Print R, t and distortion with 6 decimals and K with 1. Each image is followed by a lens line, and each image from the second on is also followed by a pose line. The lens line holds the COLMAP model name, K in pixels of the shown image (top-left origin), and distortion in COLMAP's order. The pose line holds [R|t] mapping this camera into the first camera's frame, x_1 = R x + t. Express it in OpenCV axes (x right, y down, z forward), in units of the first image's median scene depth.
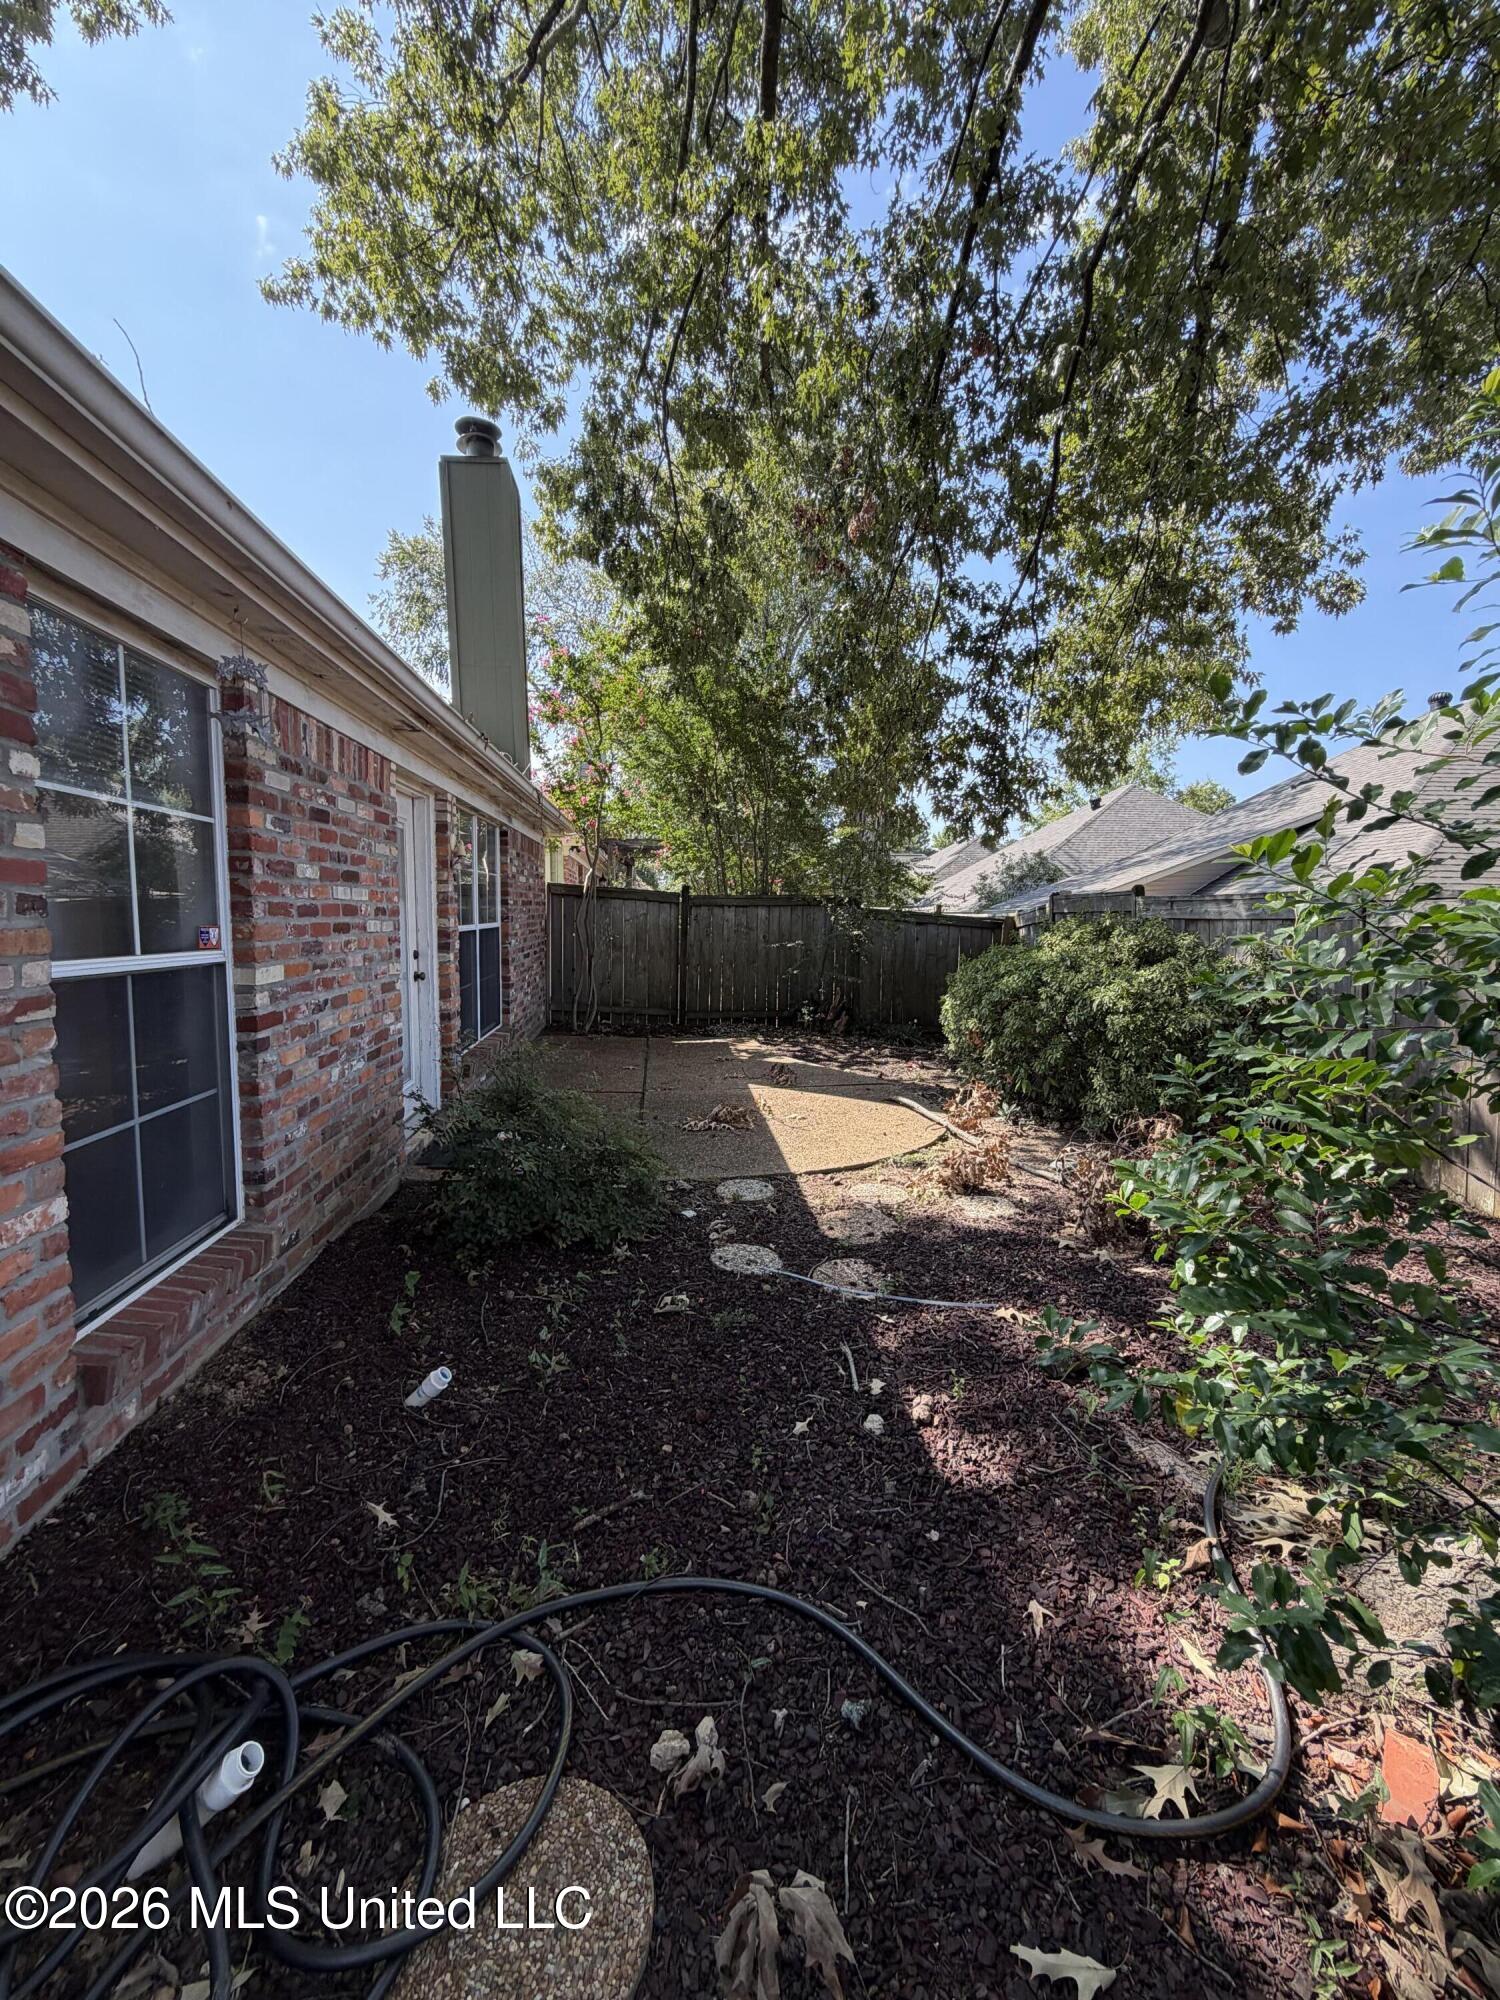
lens RADIAL K [[798.7, 0, 749.3], [0, 798.7, 994.1], [0, 0, 1]] dist [-0.001917, -0.000039]
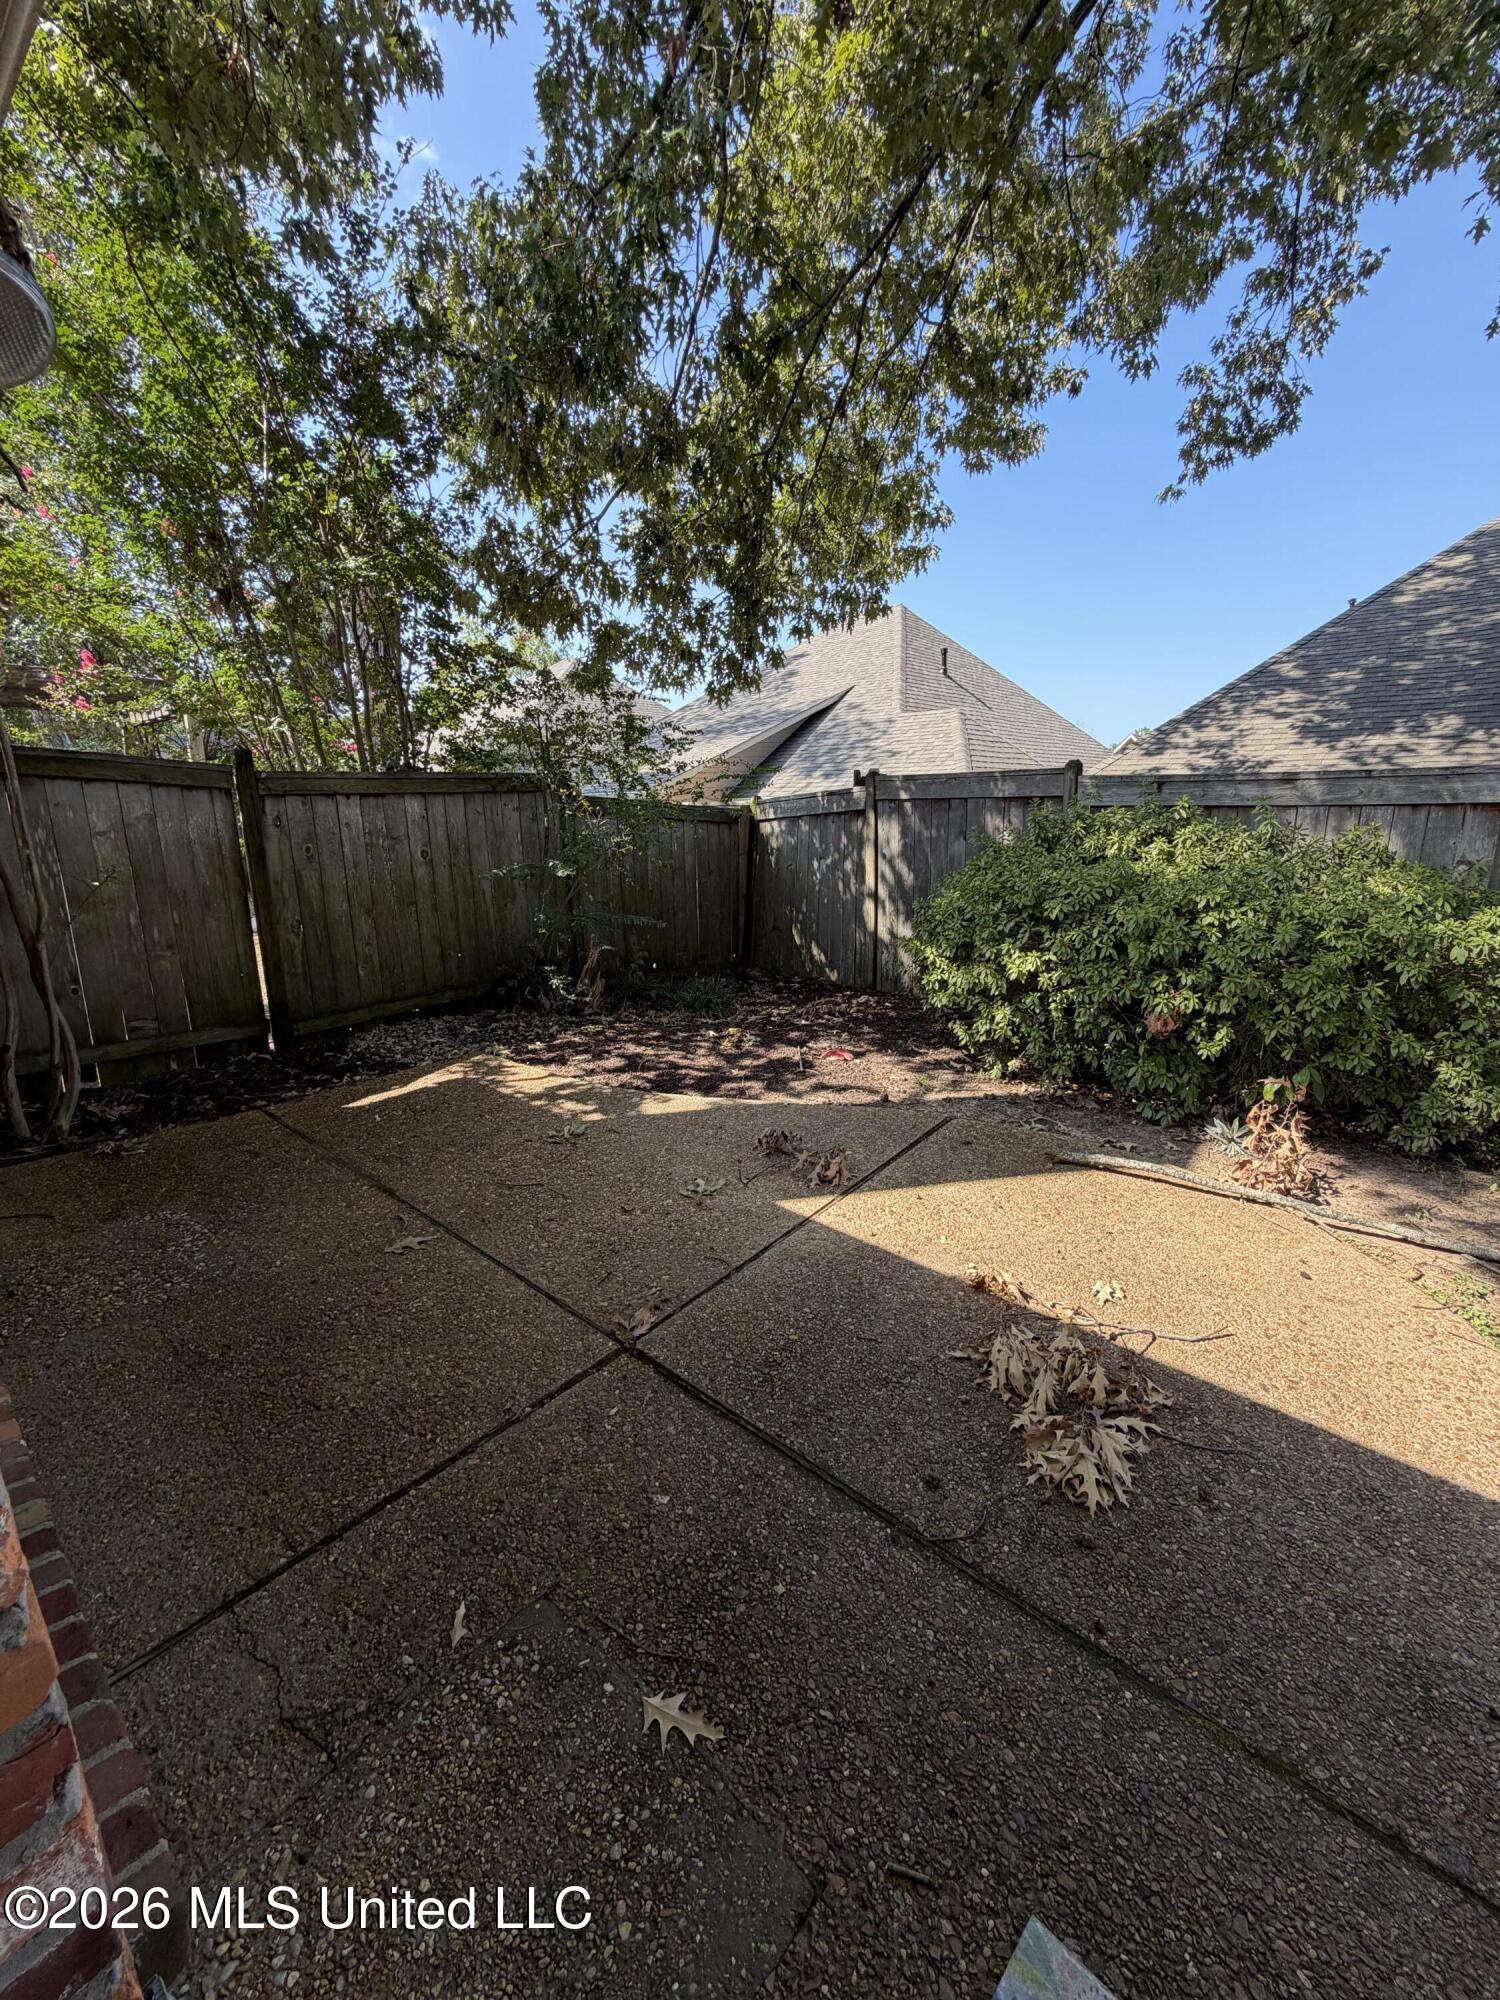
lens RADIAL K [[798.7, 0, 750.4], [0, 798.7, 994.2], [0, 0, 1]] dist [-0.001917, -0.000039]
pose [[0.729060, -0.169388, 0.663158, -0.492589], [0.081886, 0.983520, 0.161194, -0.126639], [-0.679534, -0.063216, 0.730916, 1.230832]]
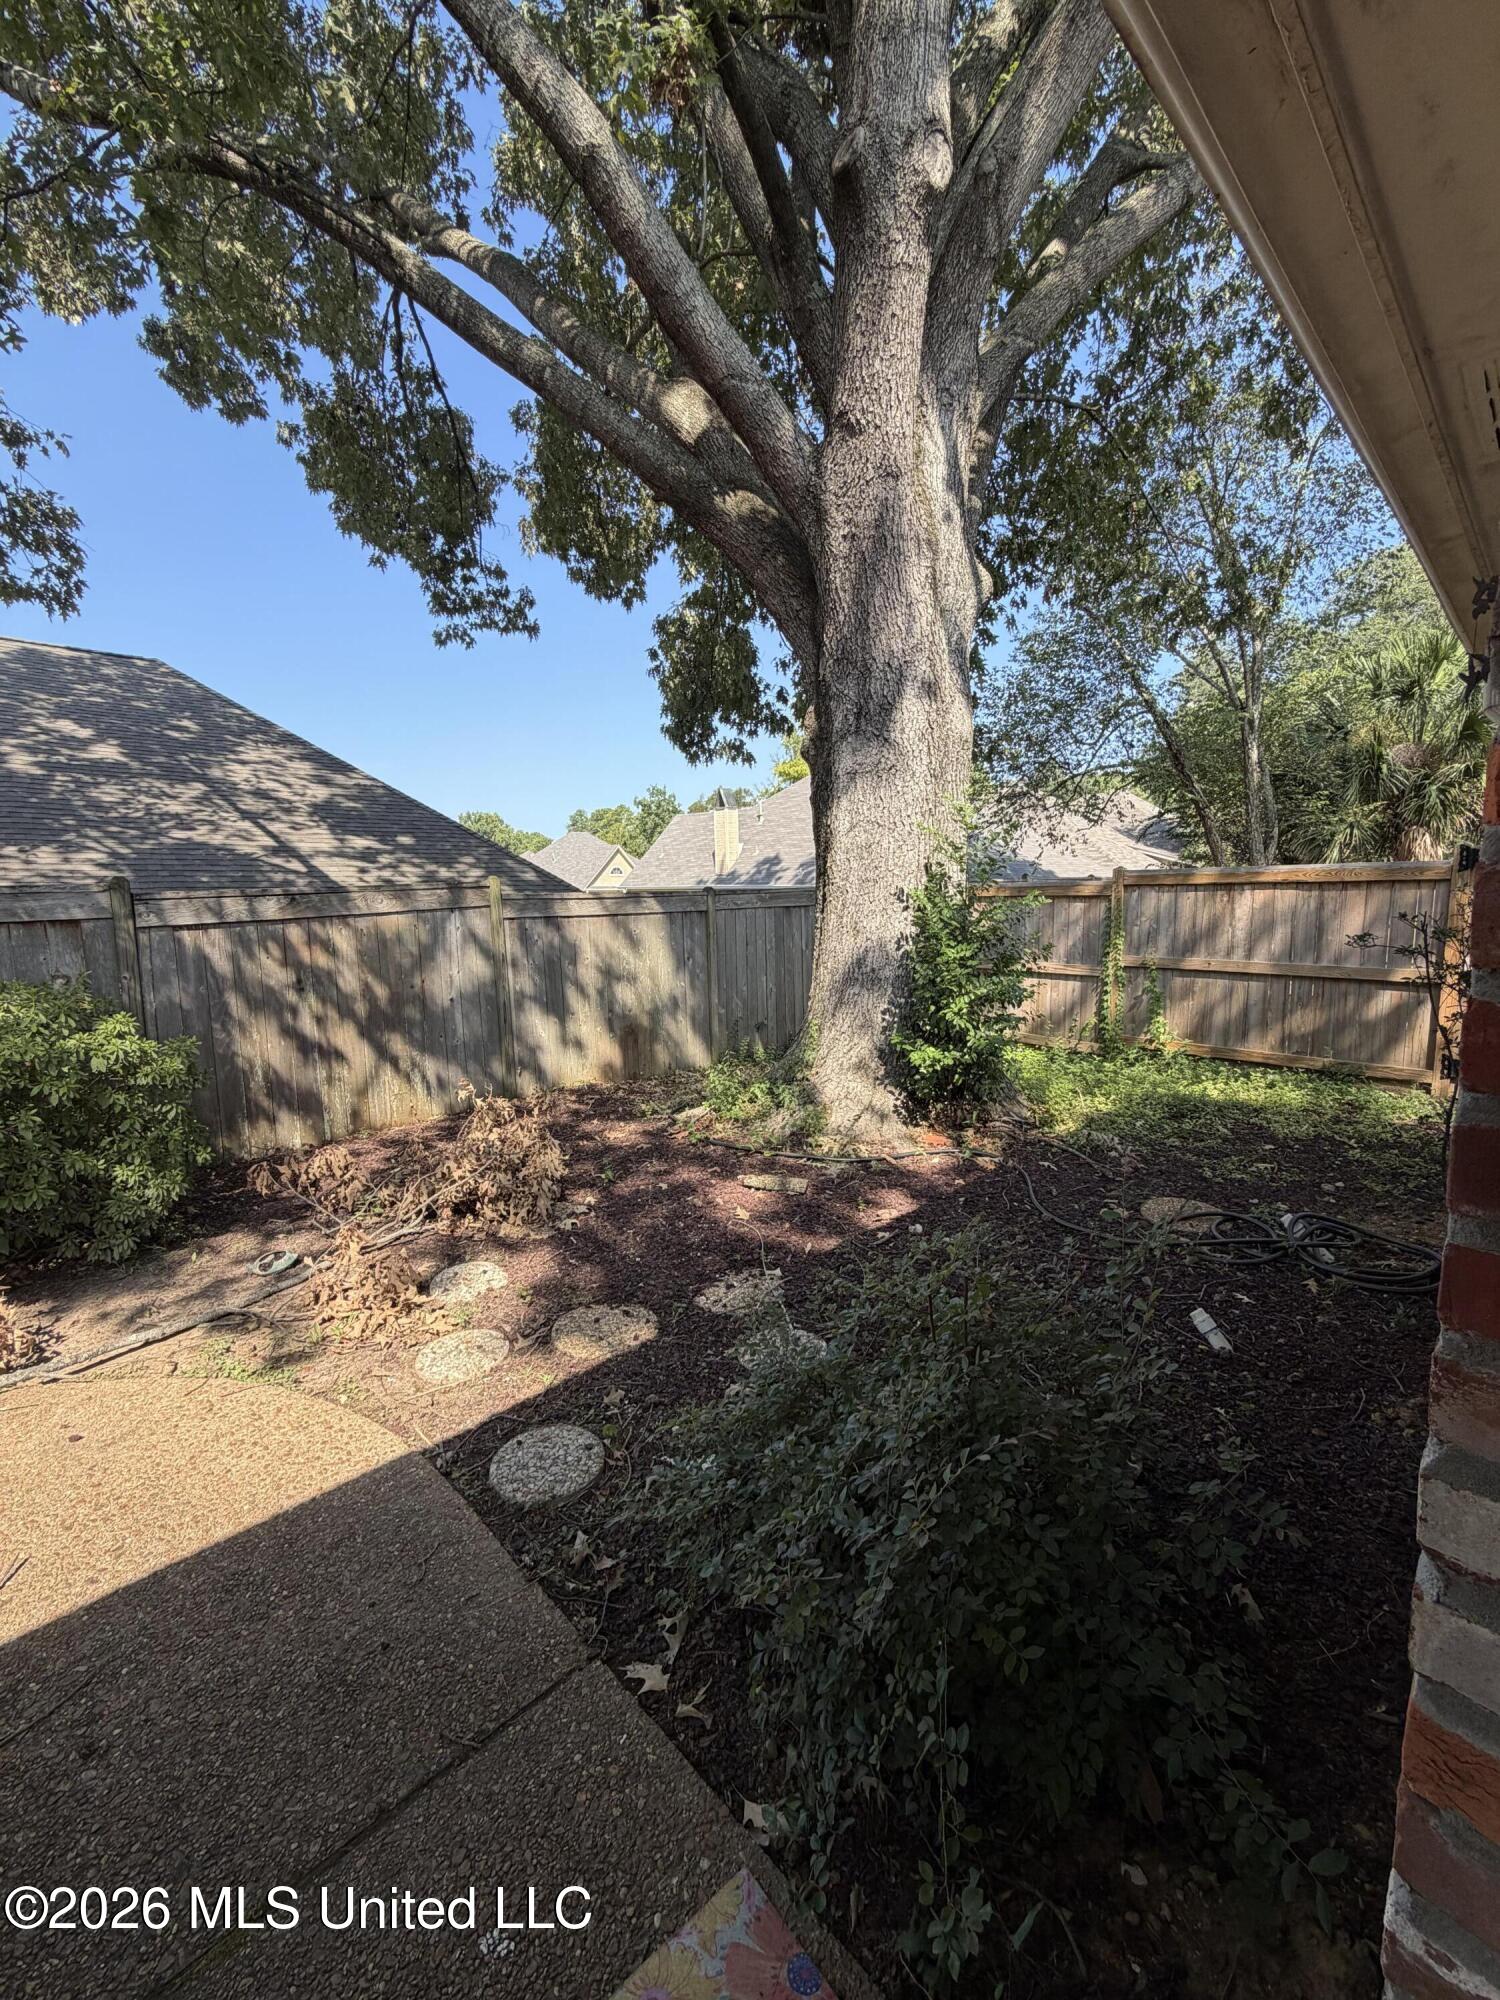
lens RADIAL K [[798.7, 0, 749.9], [0, 798.7, 999.5], [0, 0, 1]] dist [-0.001917, -0.000039]
pose [[-0.615569, -0.099057, 0.781833, -0.503715], [0.091829, 0.976296, 0.195995, -0.143000], [-0.782715, 0.192443, -0.591881, 1.274096]]
